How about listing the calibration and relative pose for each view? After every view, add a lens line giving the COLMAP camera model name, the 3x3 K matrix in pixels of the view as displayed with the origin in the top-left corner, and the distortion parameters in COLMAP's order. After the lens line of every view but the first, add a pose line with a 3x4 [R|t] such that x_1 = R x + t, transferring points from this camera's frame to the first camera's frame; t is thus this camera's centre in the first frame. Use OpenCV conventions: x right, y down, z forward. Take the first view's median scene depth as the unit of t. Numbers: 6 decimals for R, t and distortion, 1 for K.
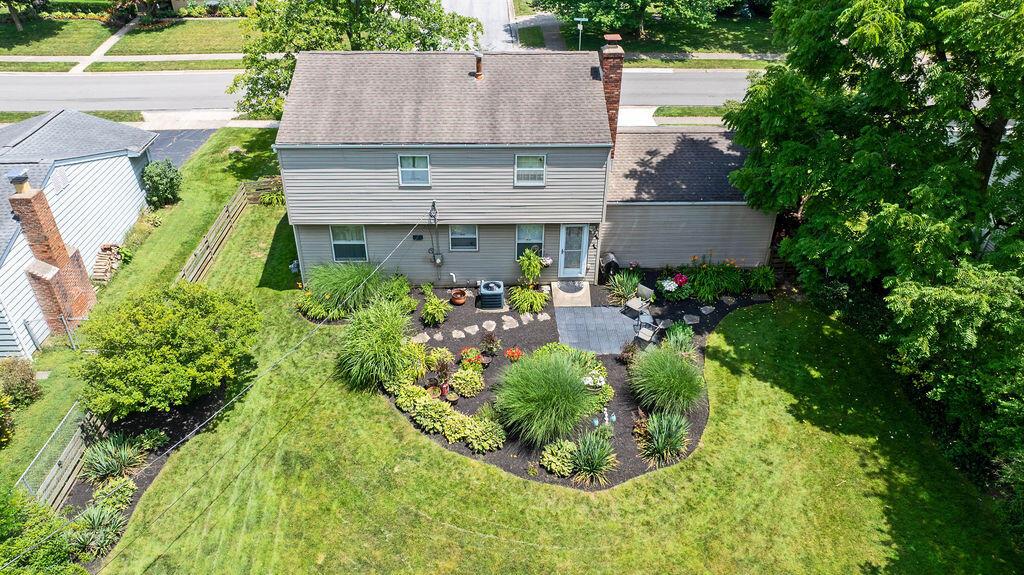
lens RADIAL K [[726.7, 0, 510.4], [0, 726.7, 268.1], [0, 0, 1]] dist [-0.018739, 0.002319]
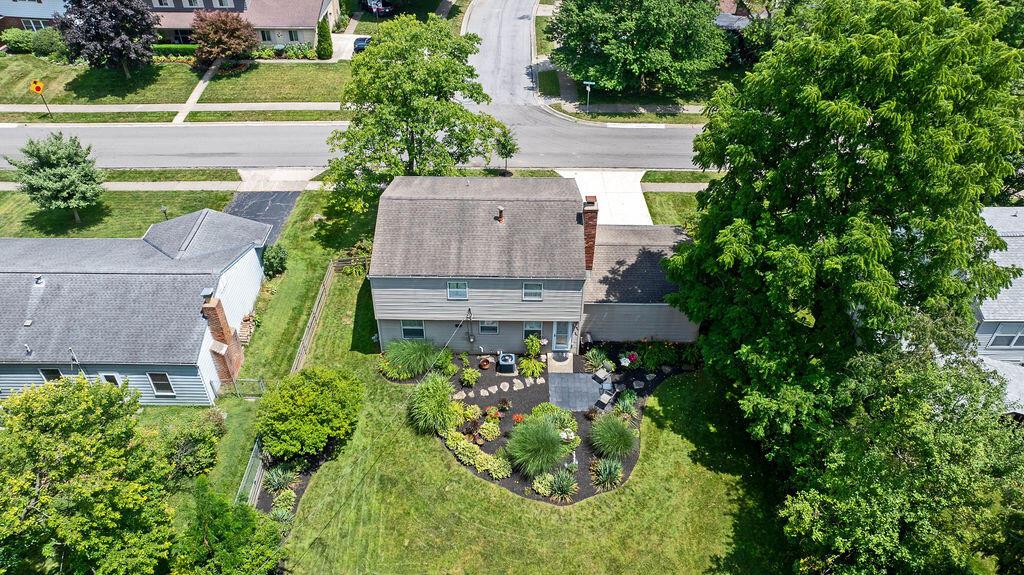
lens RADIAL K [[726.7, 0, 510.4], [0, 726.7, 268.1], [0, 0, 1]] dist [-0.018739, 0.002319]
pose [[0.999231, 0.021376, -0.032885, 0.029937], [-0.018364, 0.995836, 0.089297, -0.327510], [0.034657, -0.088624, 0.995462, -0.534056]]
